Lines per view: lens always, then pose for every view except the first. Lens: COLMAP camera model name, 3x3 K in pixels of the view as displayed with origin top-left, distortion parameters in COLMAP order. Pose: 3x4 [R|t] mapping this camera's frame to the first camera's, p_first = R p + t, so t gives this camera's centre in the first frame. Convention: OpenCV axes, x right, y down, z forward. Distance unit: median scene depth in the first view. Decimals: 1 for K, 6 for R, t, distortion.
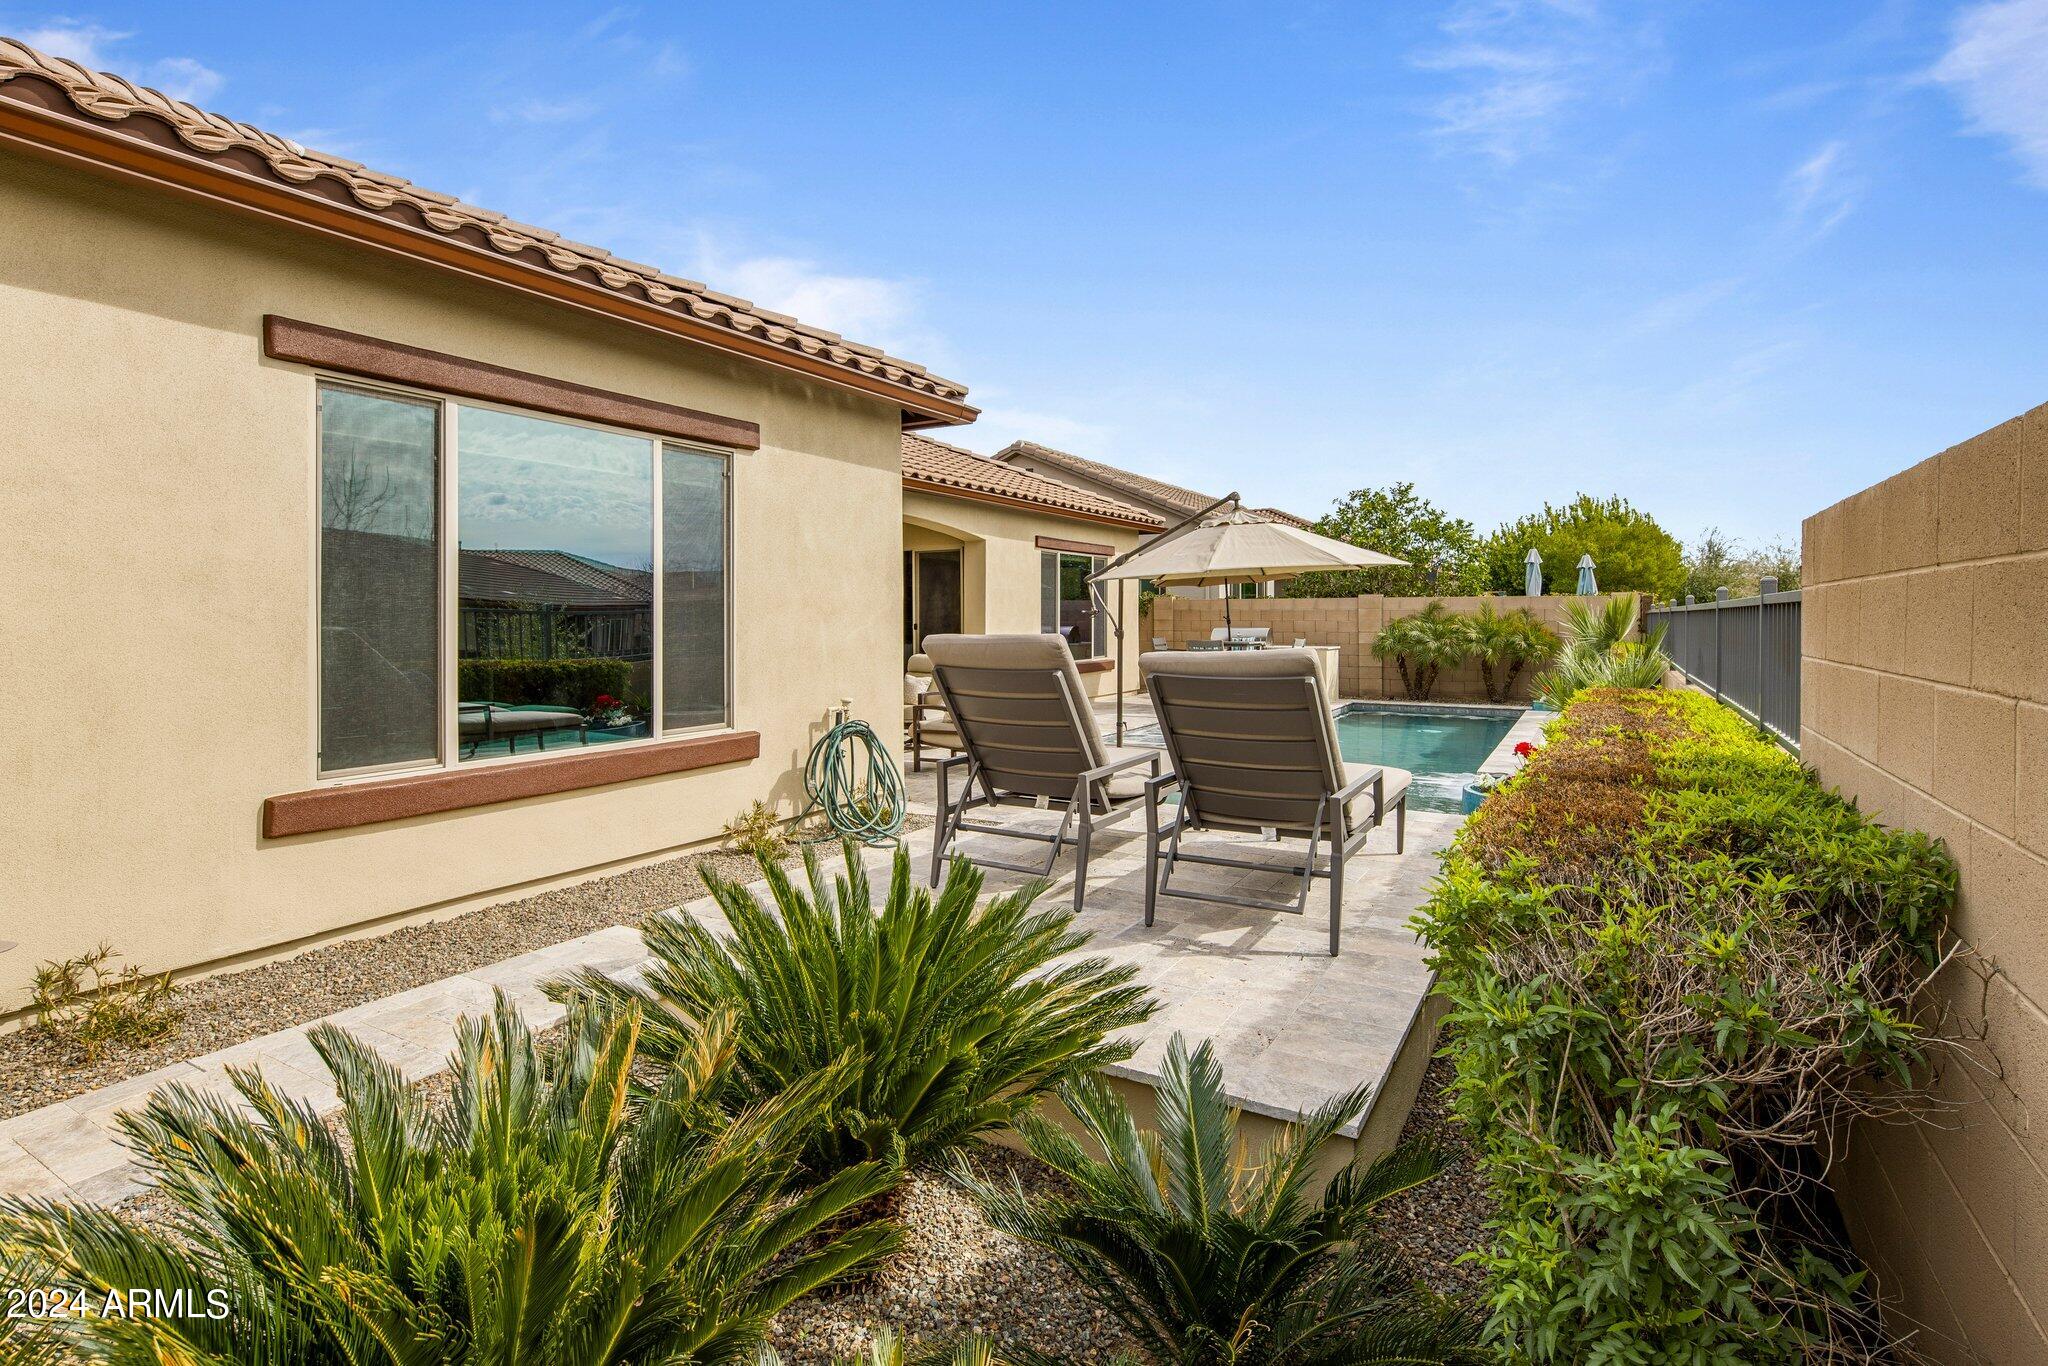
lens RADIAL K [[989.0, 0, 1025.0], [0, 989.0, 623.0], [0, 0, 1]] dist [0.000594, -0.004073]
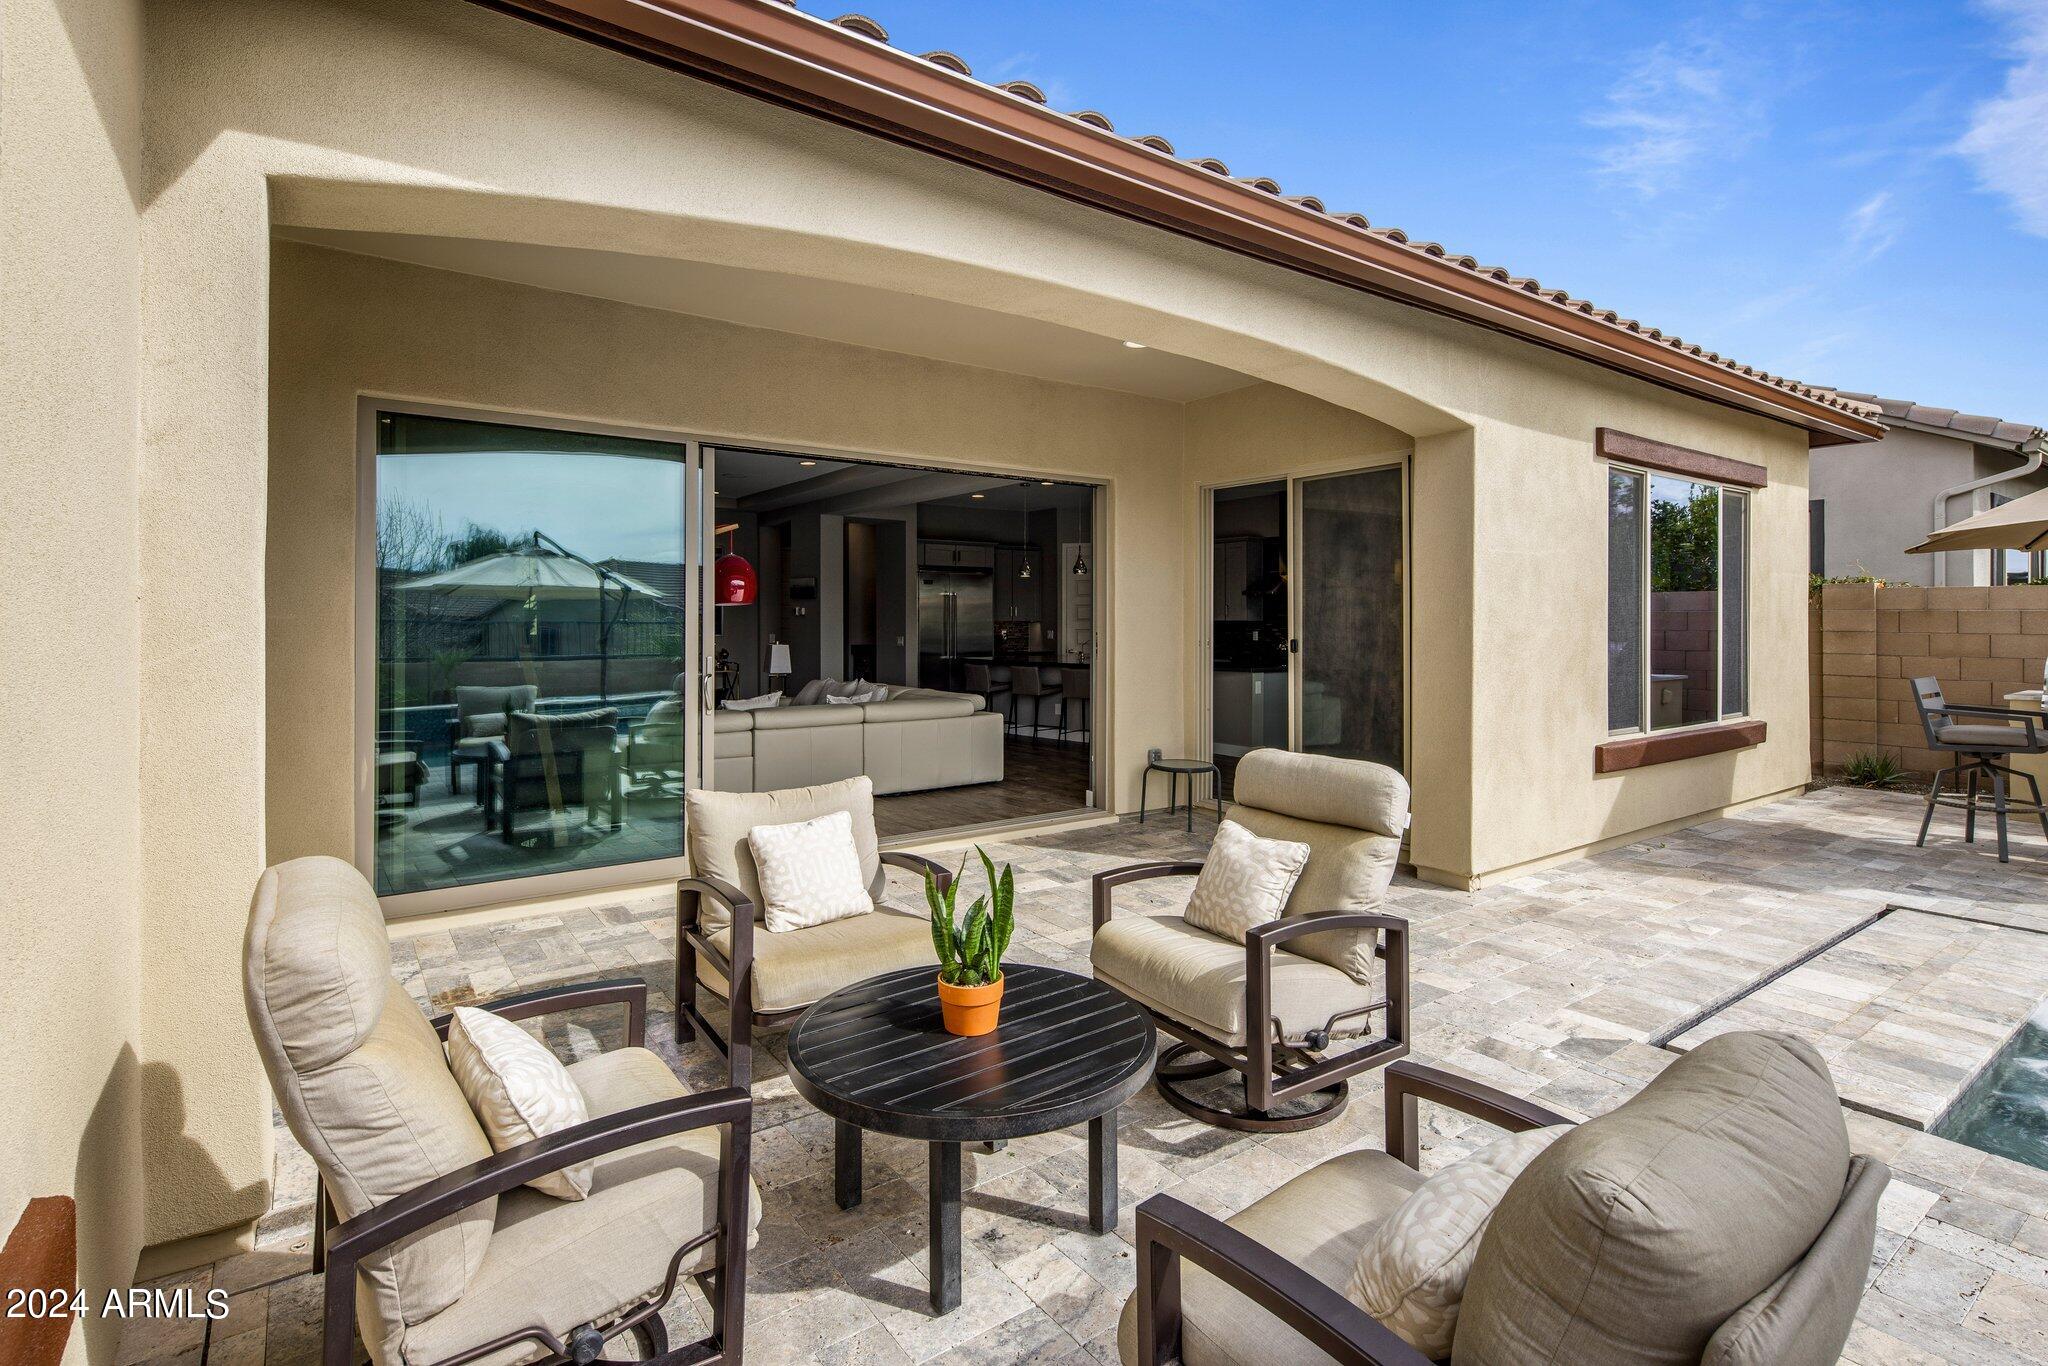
lens RADIAL K [[989.0, 0, 1015.9], [0, 989.0, 612.8], [0, 0, 1]] dist [0.000594, -0.004073]
pose [[0.912175, -0.000015, -0.409800, -0.036033], [-0.005530, 0.999908, -0.012346, -0.004346], [0.409763, 0.013528, 0.912092, 0.462735]]
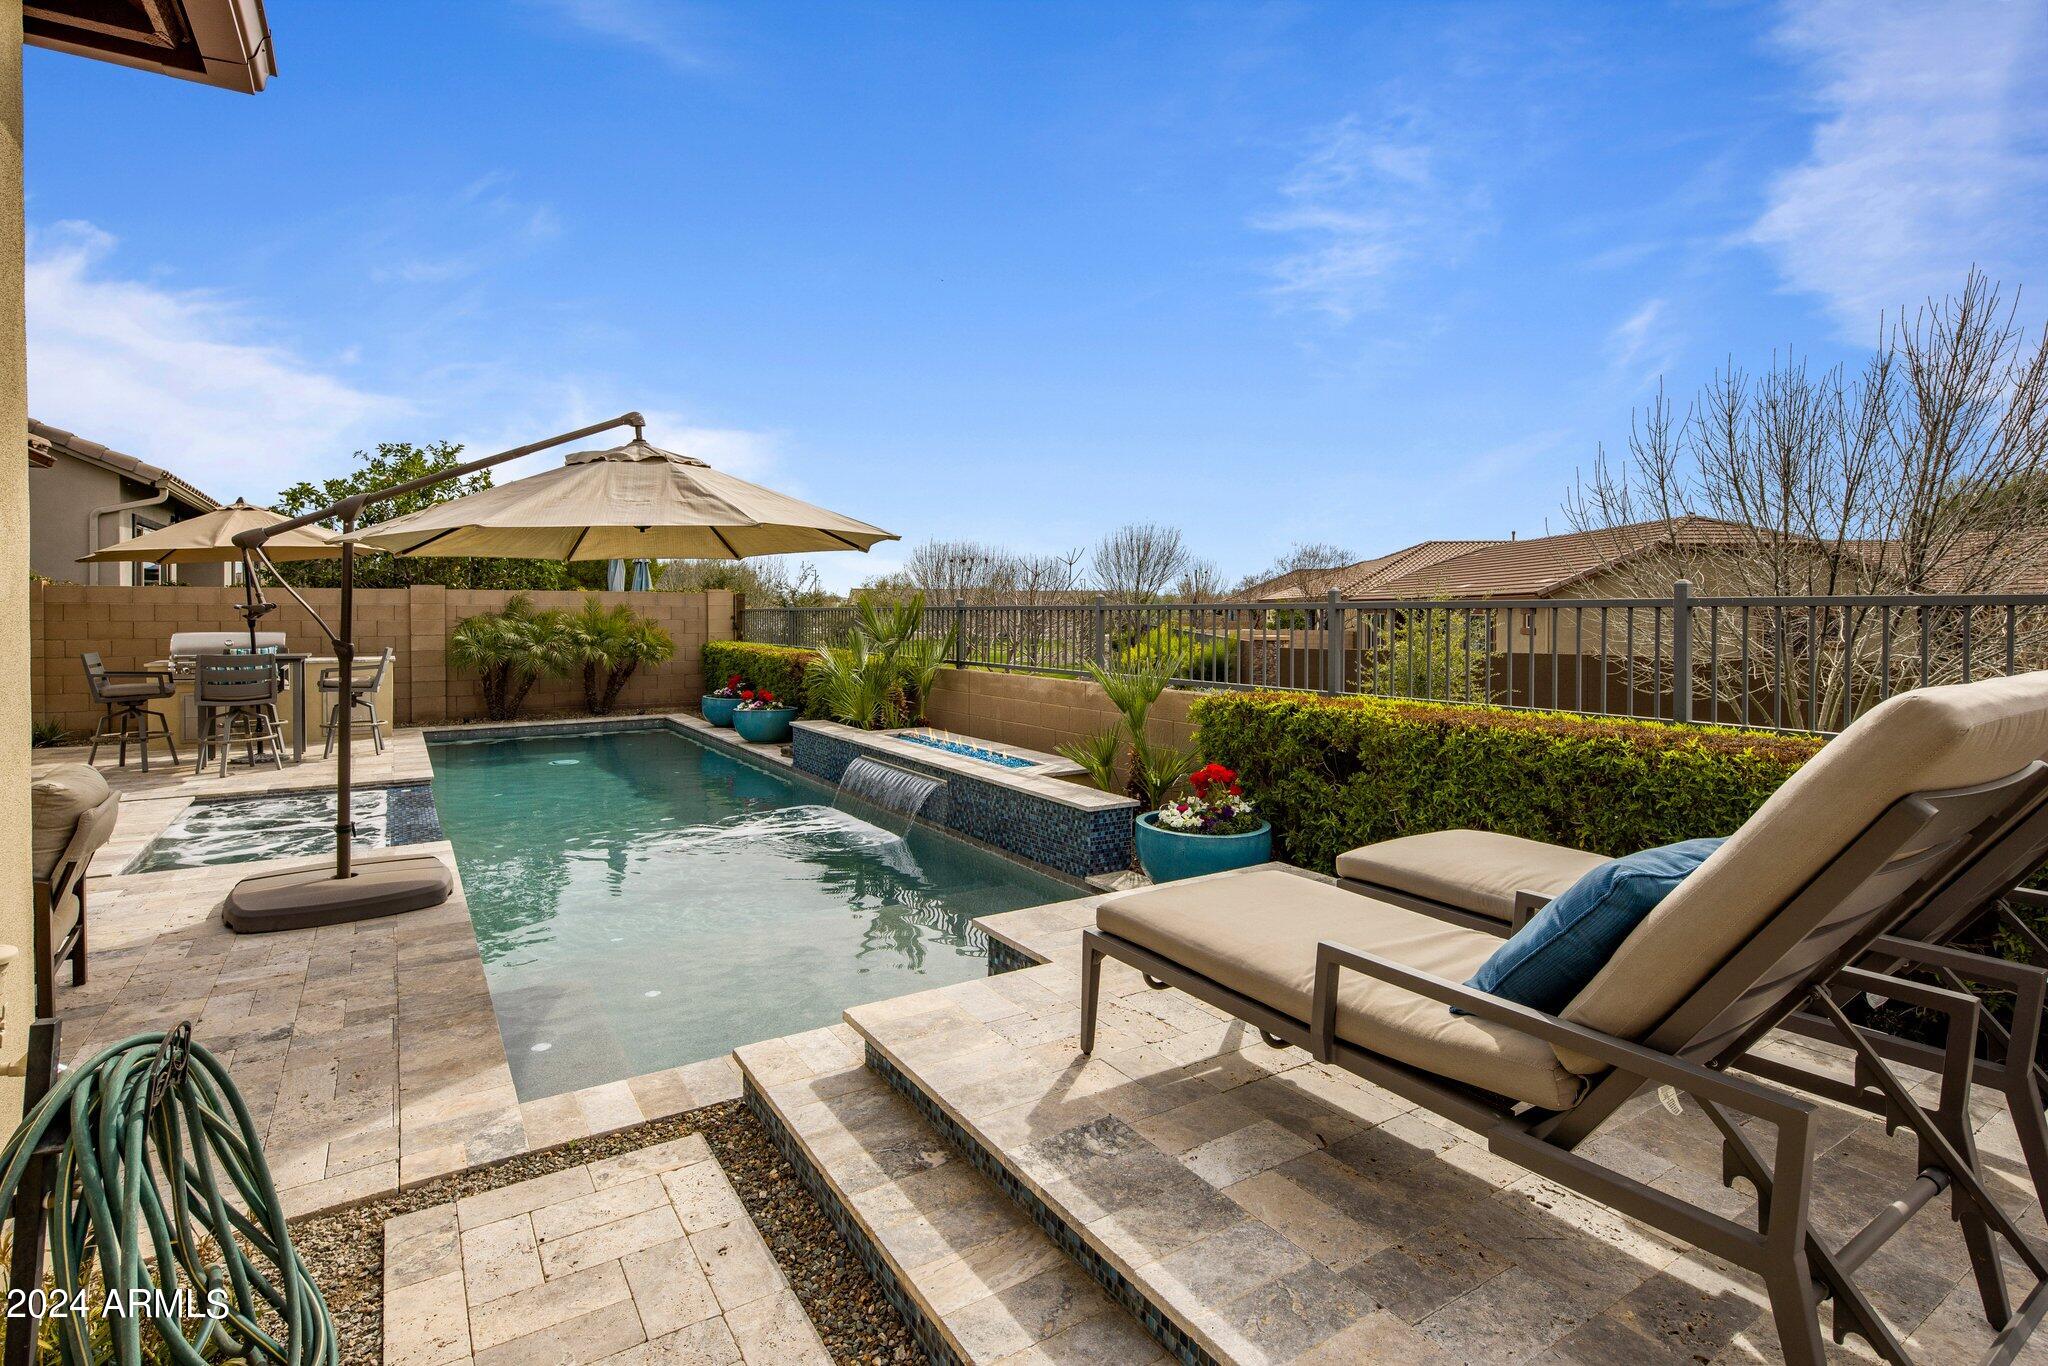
lens RADIAL K [[989.0, 0, 1035.8], [0, 989.0, 622.8], [0, 0, 1]] dist [0.000594, -0.004073]
pose [[0.451118, -0.009888, 0.892409, -0.116516], [0.003429, 0.999950, 0.009346, -0.005760], [-0.892458, -0.001156, 0.451130, 0.259083]]
